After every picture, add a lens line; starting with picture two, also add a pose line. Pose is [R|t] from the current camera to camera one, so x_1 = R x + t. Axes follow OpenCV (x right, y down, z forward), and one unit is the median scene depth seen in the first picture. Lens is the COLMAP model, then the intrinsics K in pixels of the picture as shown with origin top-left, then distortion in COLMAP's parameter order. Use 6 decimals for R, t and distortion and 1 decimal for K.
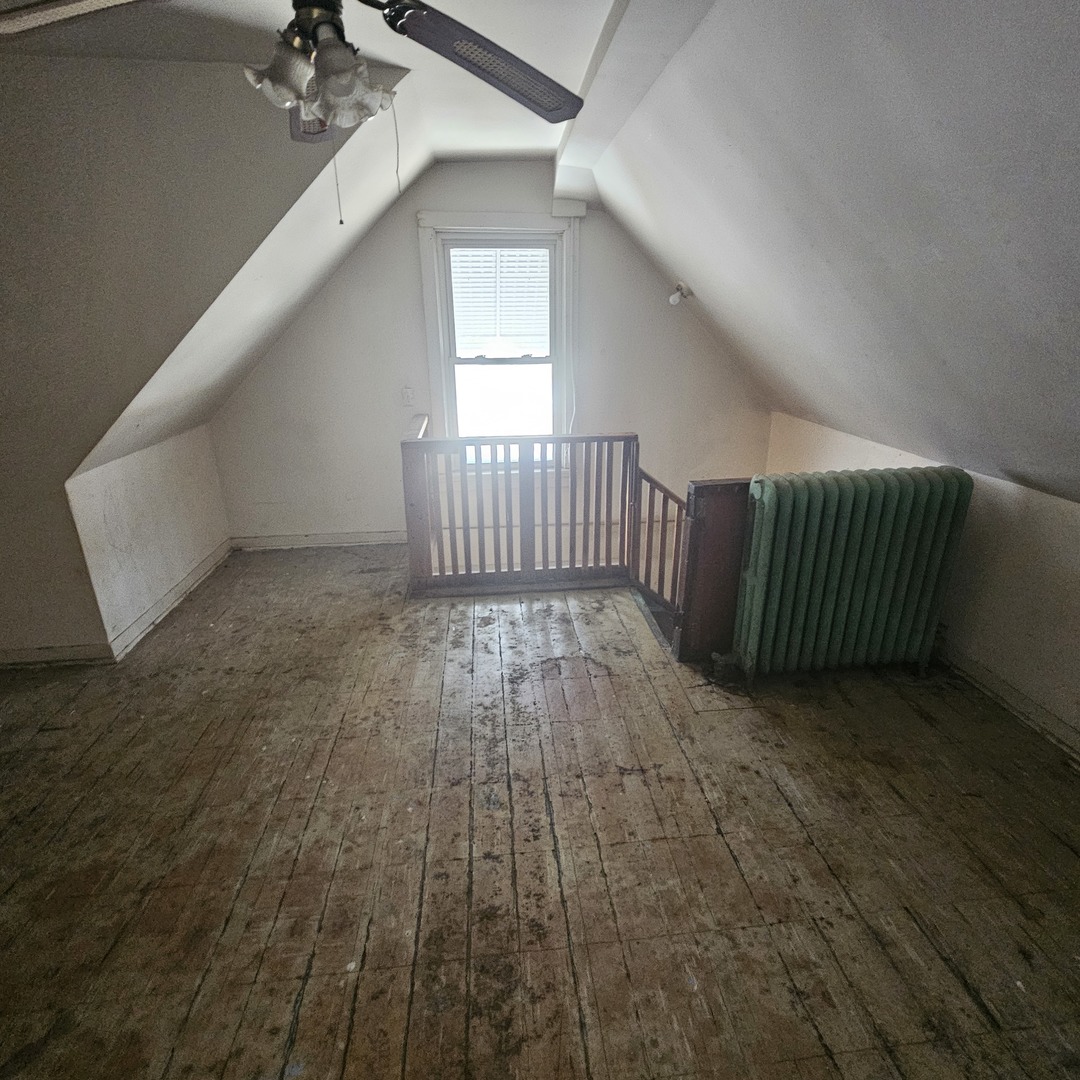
lens RADIAL K [[590.6, 0, 546.1], [0, 590.6, 536.9], [0, 0, 1]] dist [-0.006187, 0.002619]
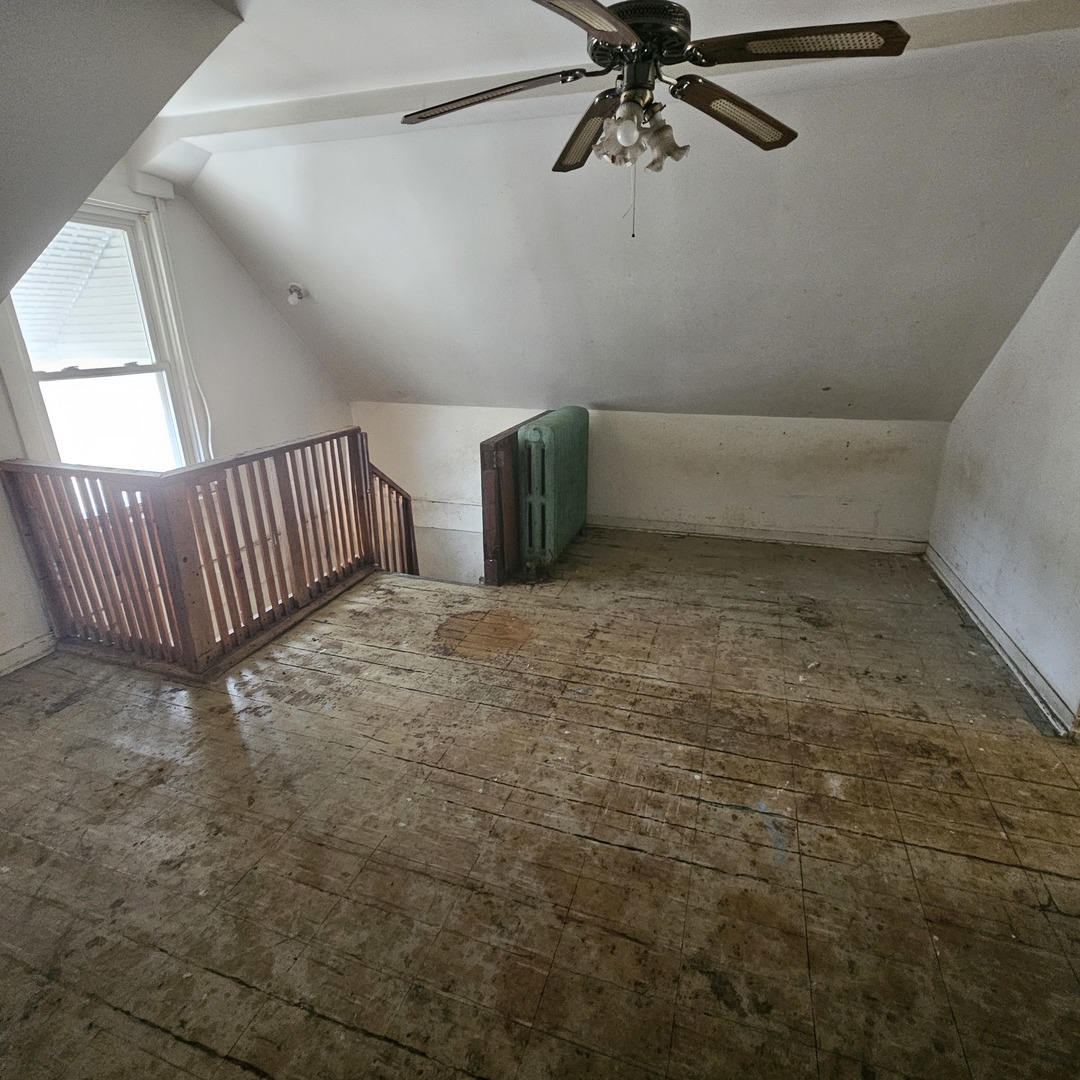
lens RADIAL K [[590.6, 0, 545.2], [0, 590.6, 541.9], [0, 0, 1]] dist [-0.006187, 0.002619]
pose [[0.408606, -0.310772, 0.858173, -0.997405], [0.317190, 0.929992, 0.185754, -0.103645], [-0.855822, 0.196304, 0.478575, 0.356326]]
